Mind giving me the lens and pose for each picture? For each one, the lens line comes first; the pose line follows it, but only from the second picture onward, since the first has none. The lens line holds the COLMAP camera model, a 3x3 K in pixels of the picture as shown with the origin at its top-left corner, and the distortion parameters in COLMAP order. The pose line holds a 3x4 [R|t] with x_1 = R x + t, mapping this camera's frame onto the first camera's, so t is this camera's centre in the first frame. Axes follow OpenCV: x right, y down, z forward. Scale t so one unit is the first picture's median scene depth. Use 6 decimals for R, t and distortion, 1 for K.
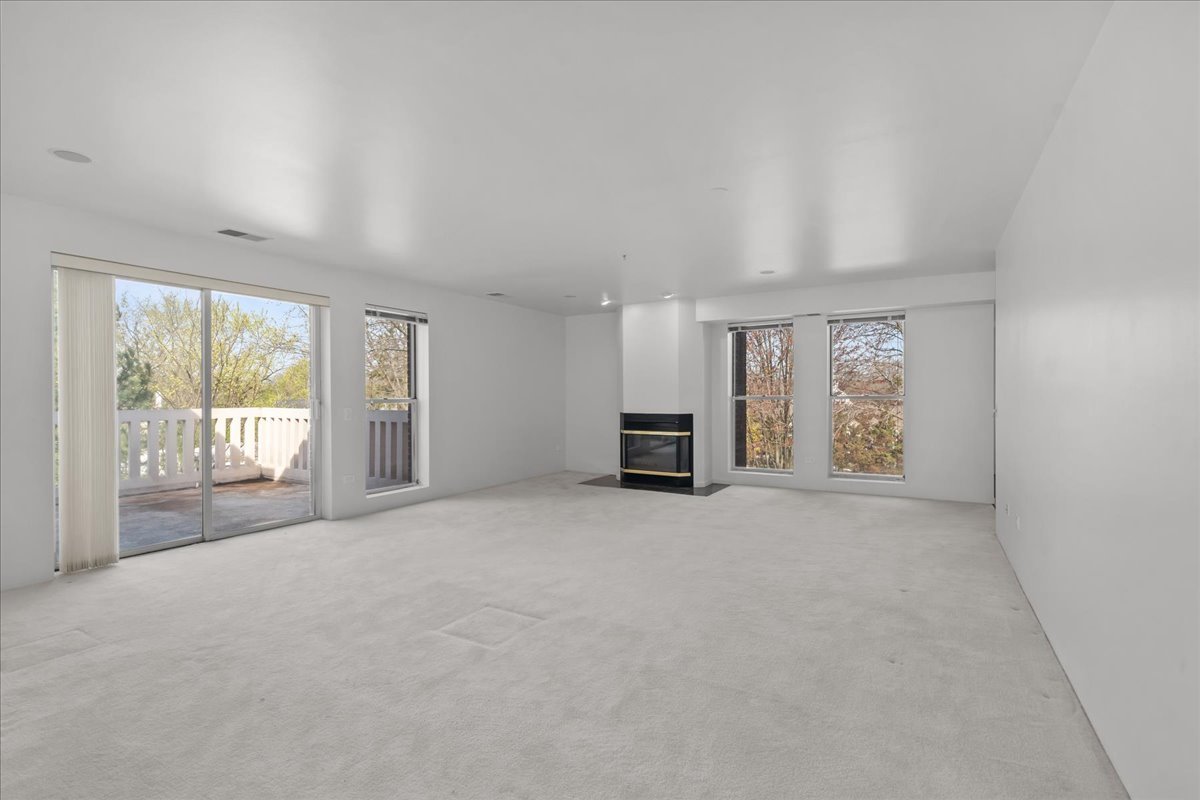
lens RADIAL K [[532.4, 0, 595.1], [0, 532.4, 395.7], [0, 0, 1]] dist [0.000705, 0.000016]
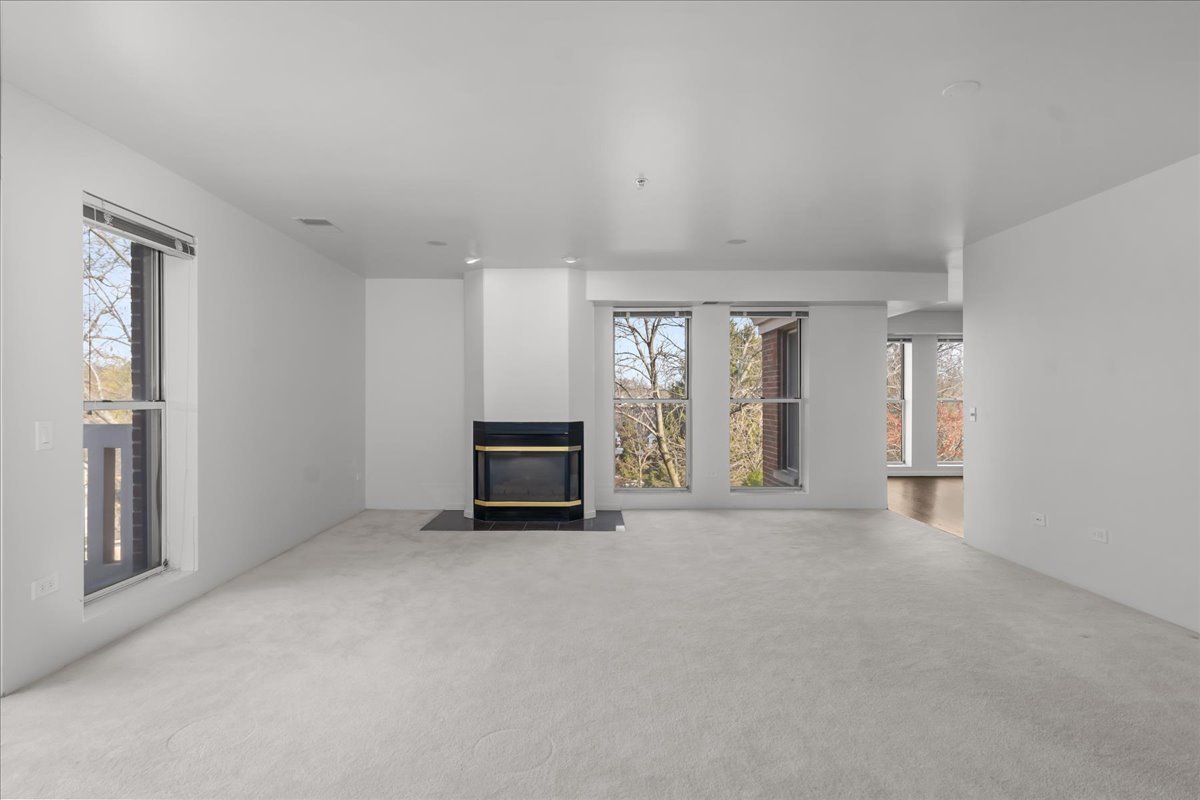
lens RADIAL K [[605.3, 0, 600.1], [0, 605.3, 394.3], [0, 0, 1]] dist [-0.000009, -0.000062]
pose [[0.862964, 0.006926, 0.505217, -0.229698], [-0.003009, 0.999959, -0.008567, 0.002776], [-0.505256, 0.005873, 0.862950, 0.248047]]
